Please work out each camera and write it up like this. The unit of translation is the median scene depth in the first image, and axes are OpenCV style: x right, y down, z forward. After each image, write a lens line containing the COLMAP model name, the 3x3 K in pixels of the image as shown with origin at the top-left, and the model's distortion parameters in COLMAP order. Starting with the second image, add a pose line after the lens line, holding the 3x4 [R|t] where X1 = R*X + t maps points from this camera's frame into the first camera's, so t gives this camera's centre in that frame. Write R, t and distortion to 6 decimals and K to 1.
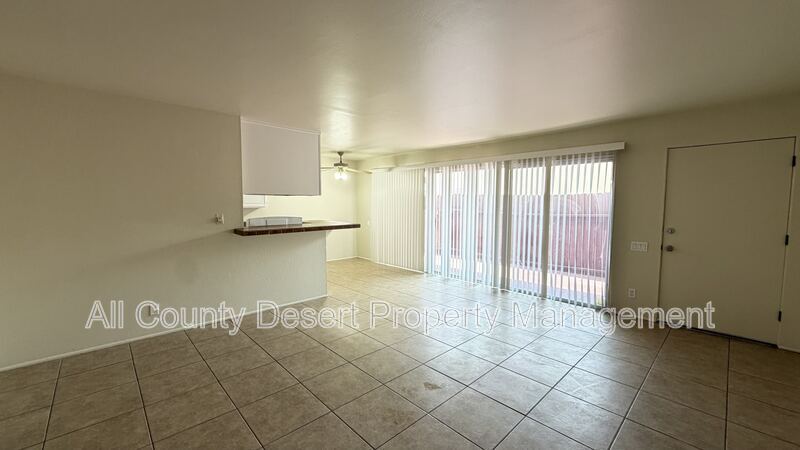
lens RADIAL K [[318.2, 0, 397.1], [0, 318.2, 223.3], [0, 0, 1]] dist [0.002087, -0.000240]
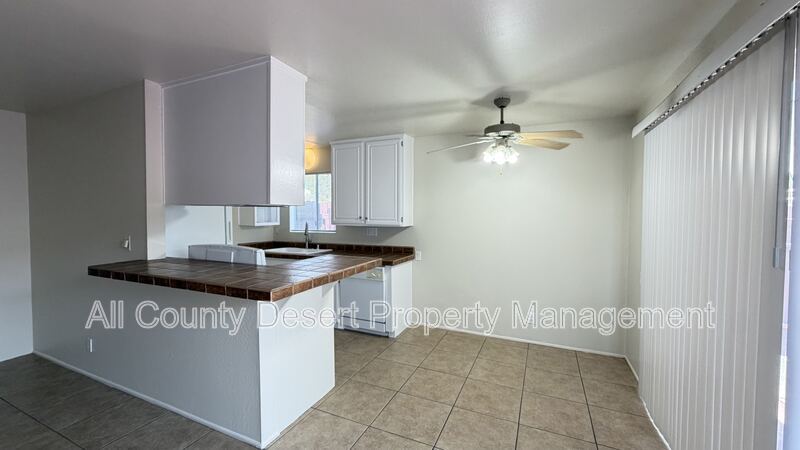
lens RADIAL K [[318.2, 0, 399.0], [0, 318.2, 224.1], [0, 0, 1]] dist [0.002087, -0.000240]
pose [[0.375803, 0.023302, -0.926407, 0.254832], [-0.065303, 0.997865, -0.001391, -0.082520], [0.924396, 0.061020, 0.376522, 1.166196]]
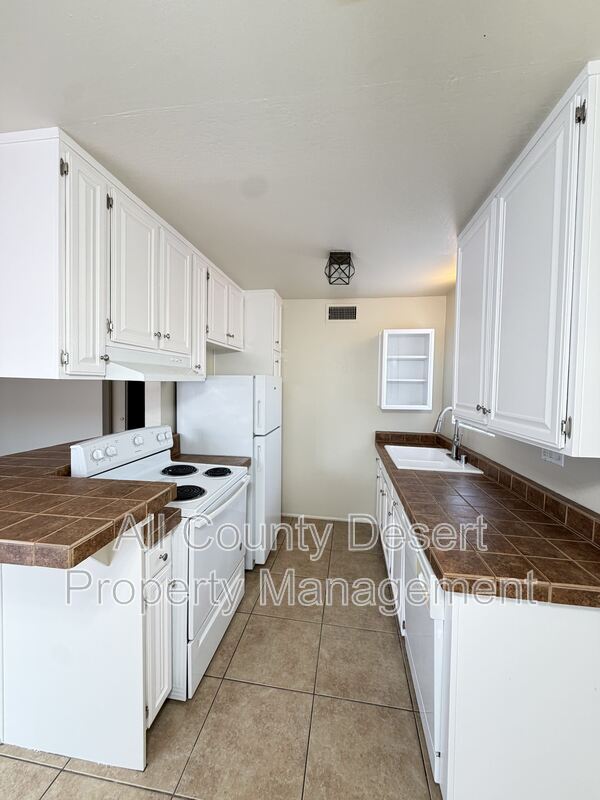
lens RADIAL K [[318.5, 0, 298.8], [0, 318.5, 395.8], [0, 0, 1]] dist [-0.009663, -0.000012]
pose [[-0.790856, 0.000450, -0.612002, -0.323467], [-0.068253, 0.993697, 0.088931, -0.127756], [0.608184, 0.112103, -0.785840, 1.589632]]
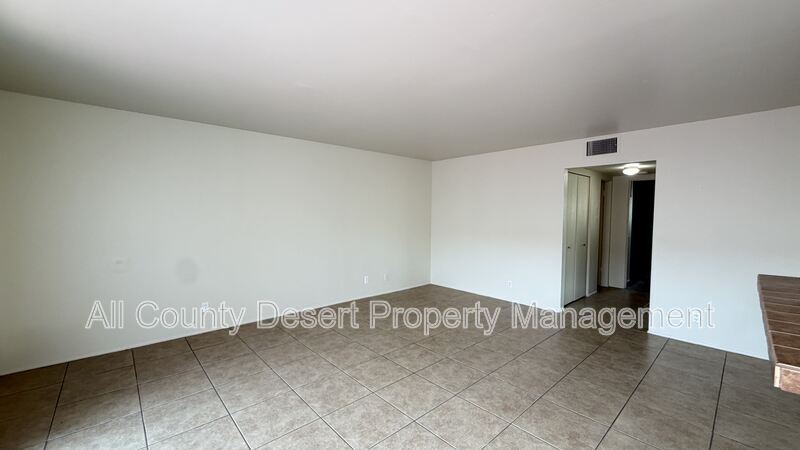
lens RADIAL K [[318.2, 0, 399.5], [0, 318.2, 225.8], [0, 0, 1]] dist [0.002087, -0.000240]
pose [[-0.999778, -0.012275, 0.017153, 0.080895], [-0.010287, 0.993708, 0.111530, -0.094624], [-0.018414, 0.111329, -0.993613, 1.345933]]
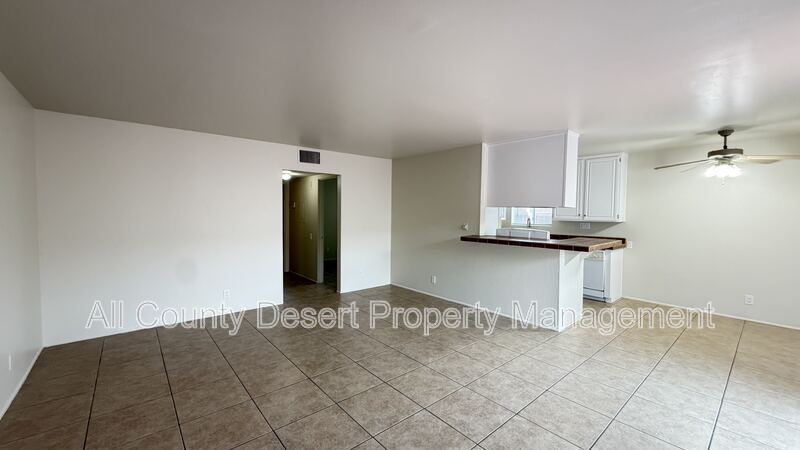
lens RADIAL K [[318.2, 0, 397.6], [0, 318.2, 225.8], [0, 0, 1]] dist [0.002087, -0.000240]
pose [[-0.052438, 0.036869, -0.997943, 0.697524], [-0.077067, 0.996189, 0.040853, -0.045908], [0.995646, 0.079051, -0.049397, 0.719368]]
